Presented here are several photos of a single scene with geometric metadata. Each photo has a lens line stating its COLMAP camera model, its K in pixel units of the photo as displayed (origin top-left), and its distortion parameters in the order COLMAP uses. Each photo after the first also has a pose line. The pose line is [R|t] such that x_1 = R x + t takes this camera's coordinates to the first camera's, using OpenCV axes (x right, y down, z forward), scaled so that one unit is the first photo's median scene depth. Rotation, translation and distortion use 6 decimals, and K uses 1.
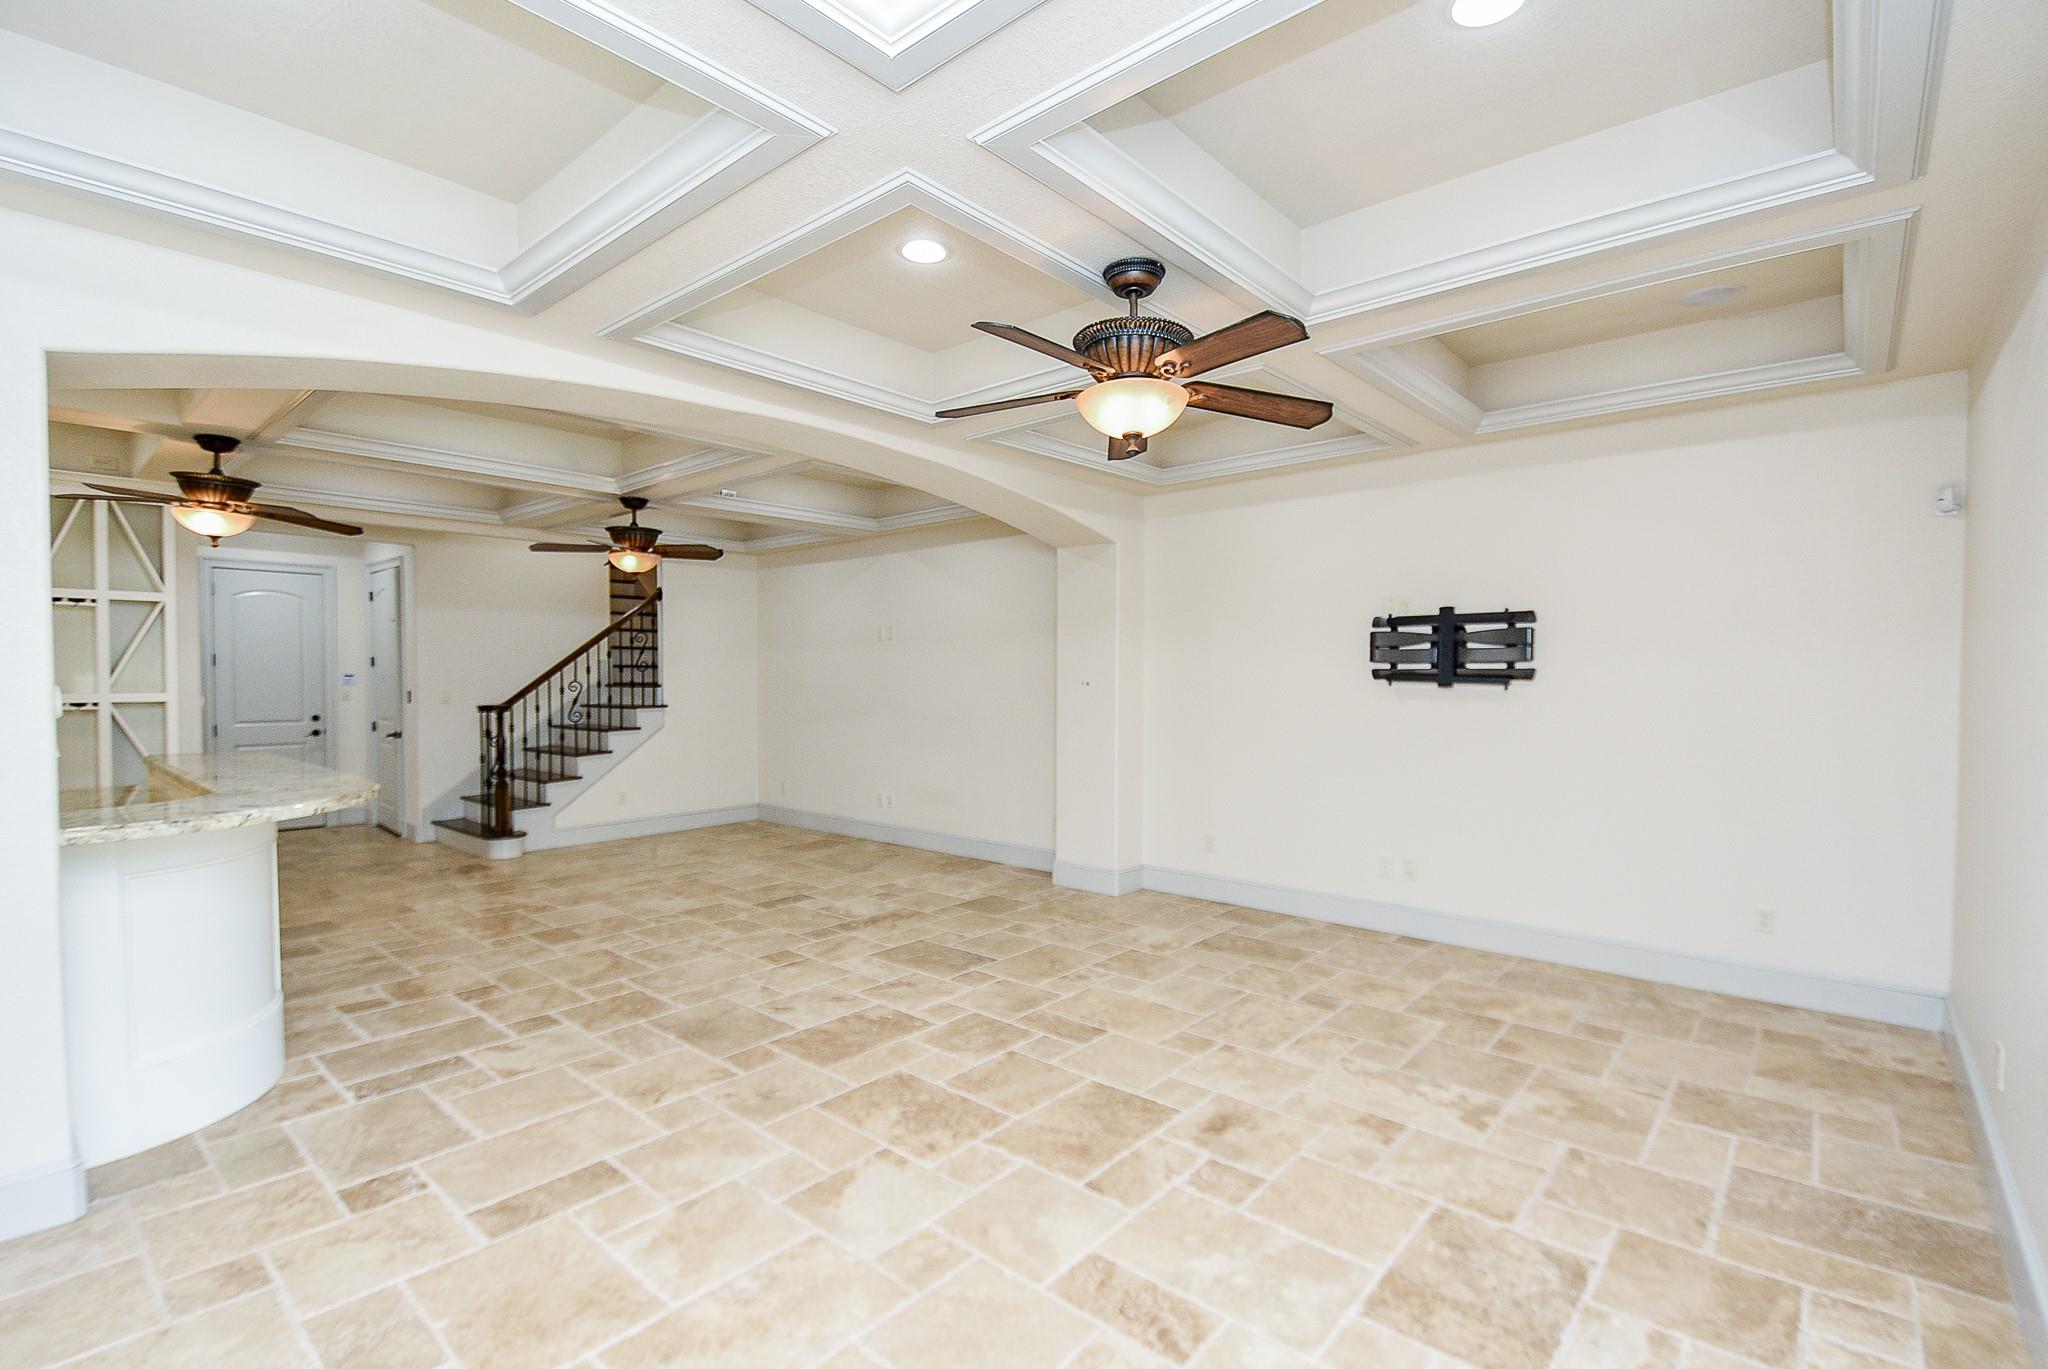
lens RADIAL K [[914.9, 0, 1011.8], [0, 914.9, 683.3], [0, 0, 1]] dist [-0.001708, -0.006553]
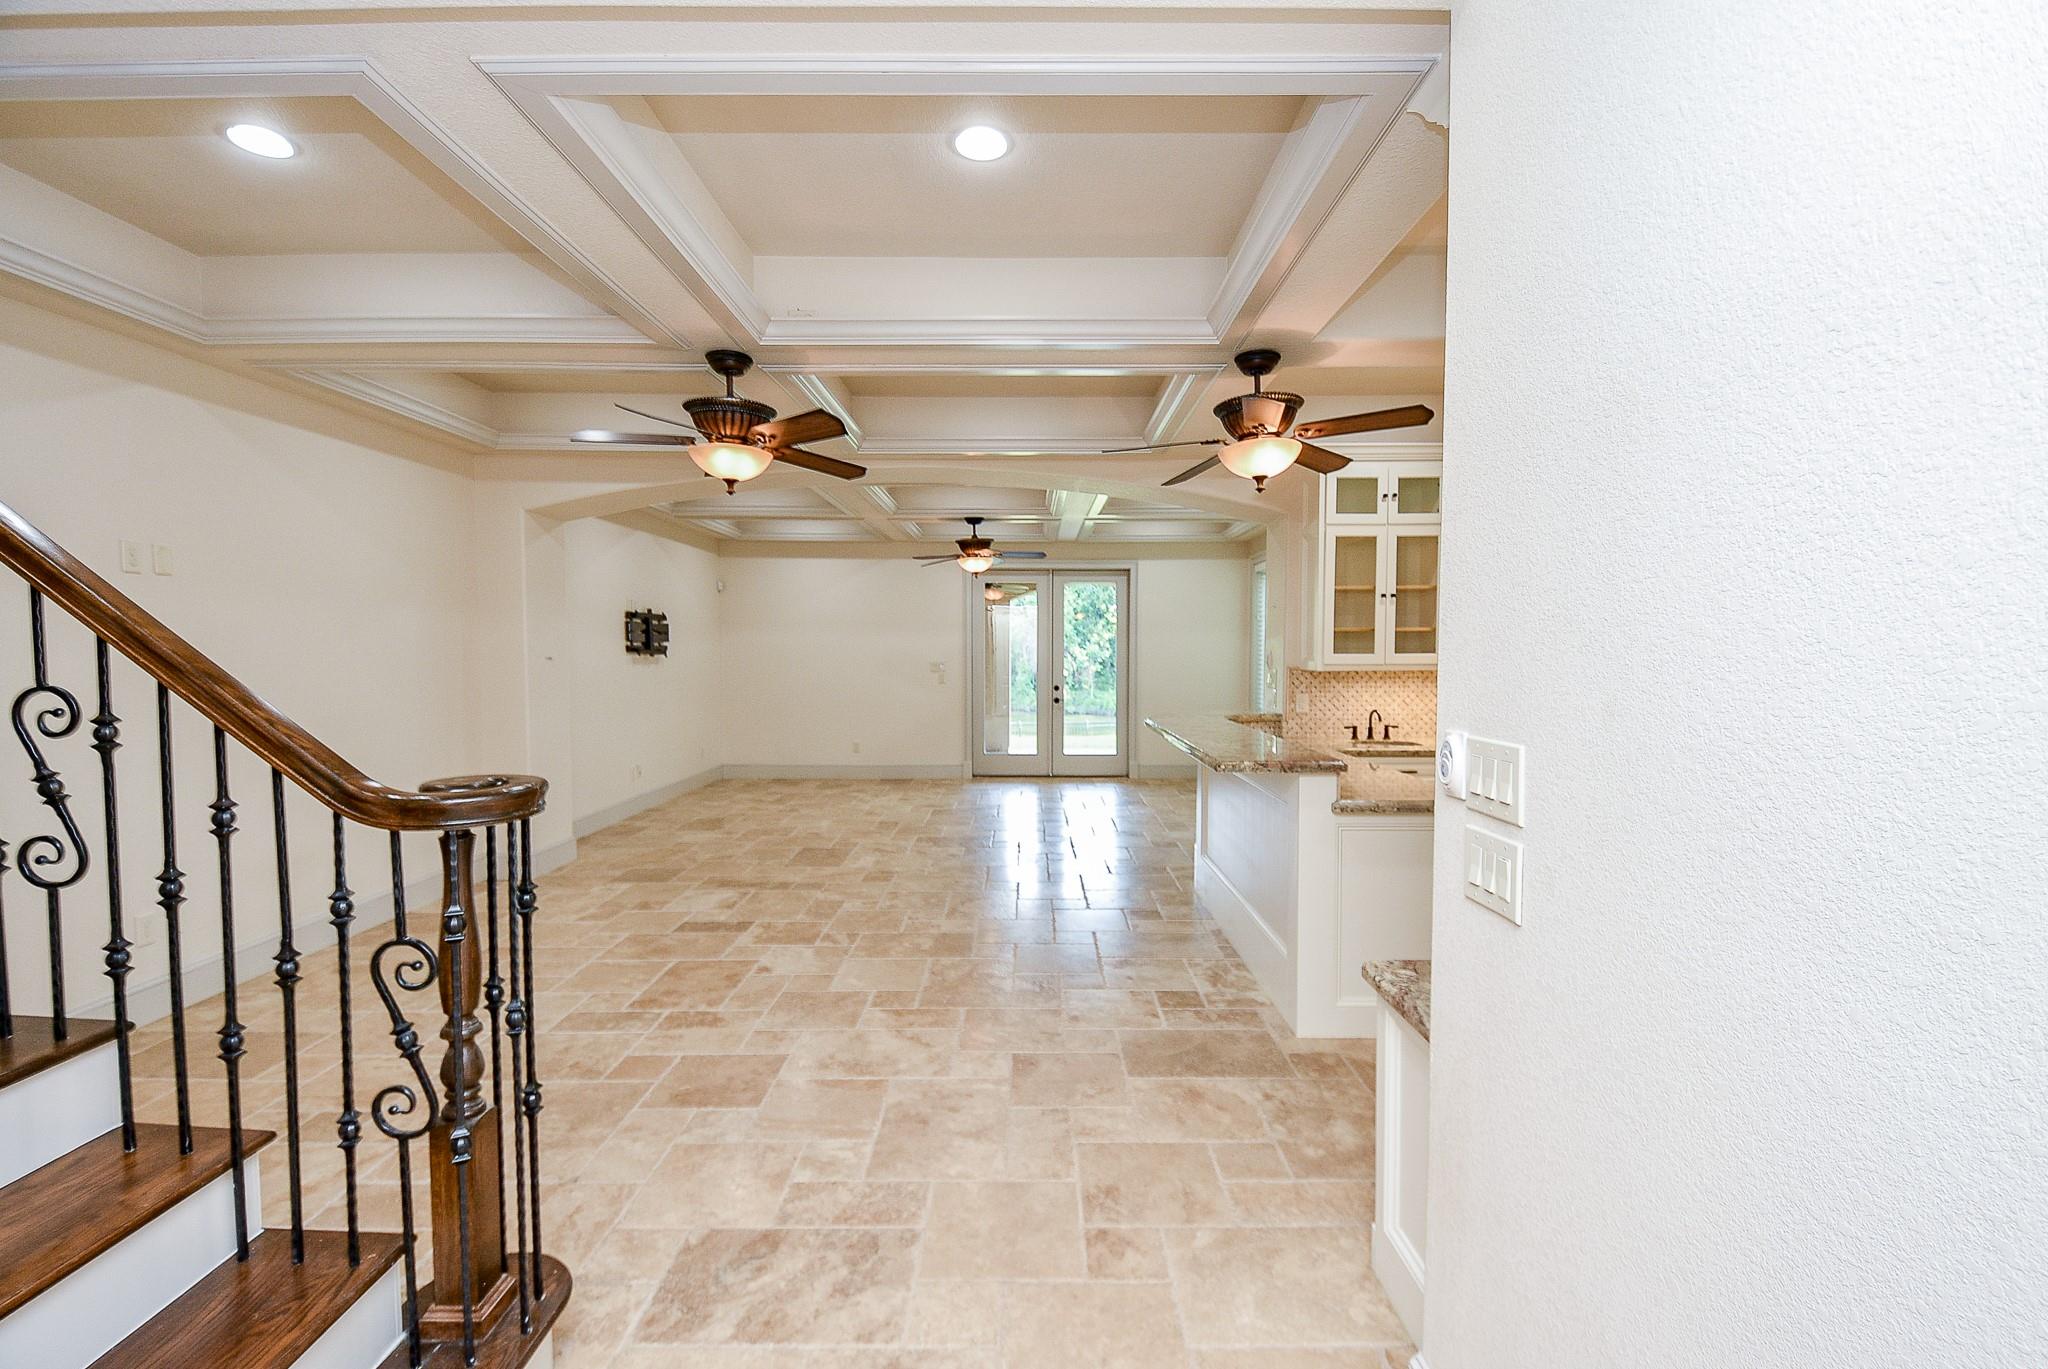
lens RADIAL K [[914.9, 0, 1007.9], [0, 914.9, 698.6], [0, 0, 1]] dist [-0.001708, -0.006553]
pose [[-0.635474, -0.041857, 0.770987, -1.541561], [0.016984, 0.997530, 0.068155, -0.032400], [-0.771935, 0.056405, -0.633194, 1.915988]]
